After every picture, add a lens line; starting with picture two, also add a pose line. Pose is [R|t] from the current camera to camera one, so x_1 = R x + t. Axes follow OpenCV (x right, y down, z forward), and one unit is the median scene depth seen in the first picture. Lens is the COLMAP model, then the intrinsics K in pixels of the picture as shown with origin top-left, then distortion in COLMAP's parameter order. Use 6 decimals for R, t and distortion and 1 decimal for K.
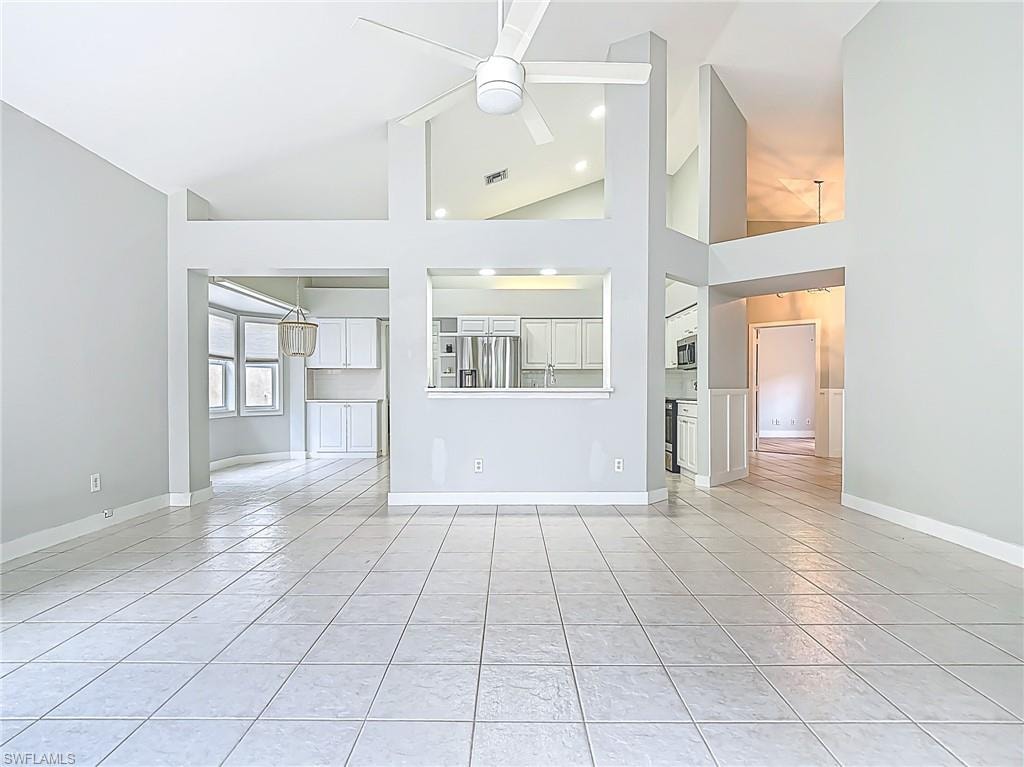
lens RADIAL K [[535.6, 0, 494.3], [0, 535.6, 389.7], [0, 0, 1]] dist [0.008209, -0.011795]
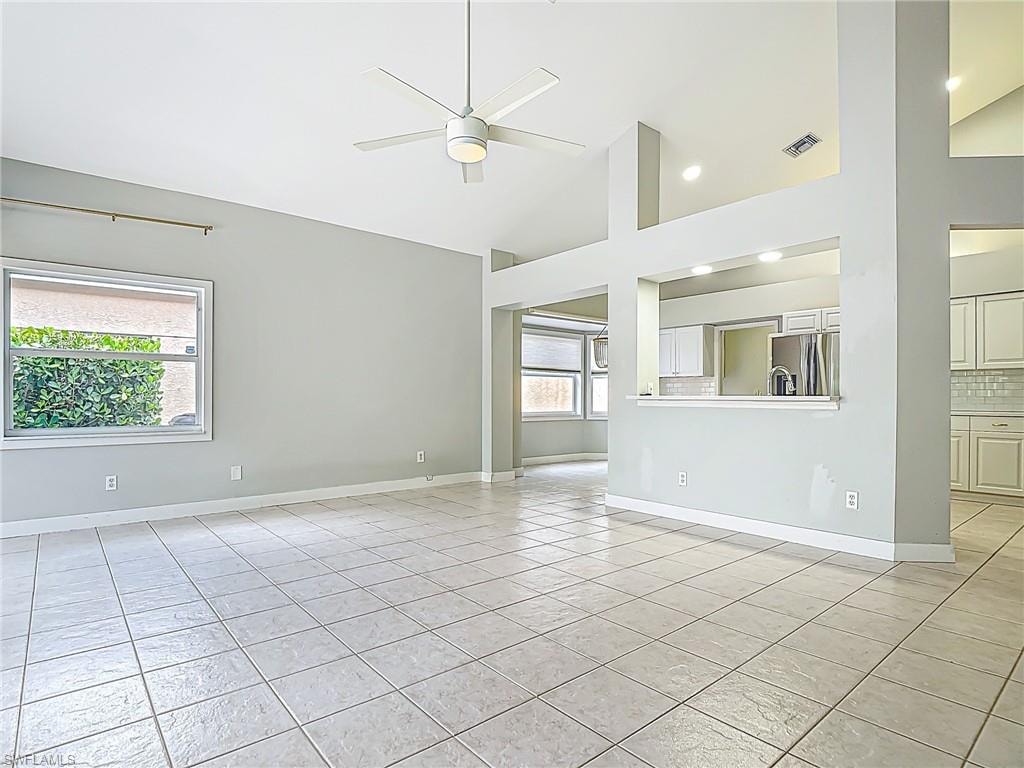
lens RADIAL K [[535.6, 0, 504.8], [0, 535.6, 393.4], [0, 0, 1]] dist [0.008209, -0.011795]
pose [[0.648235, -0.002638, -0.761435, 0.463895], [-0.004840, 0.999960, -0.007585, 0.001218], [0.761425, 0.008602, 0.648196, 0.145617]]
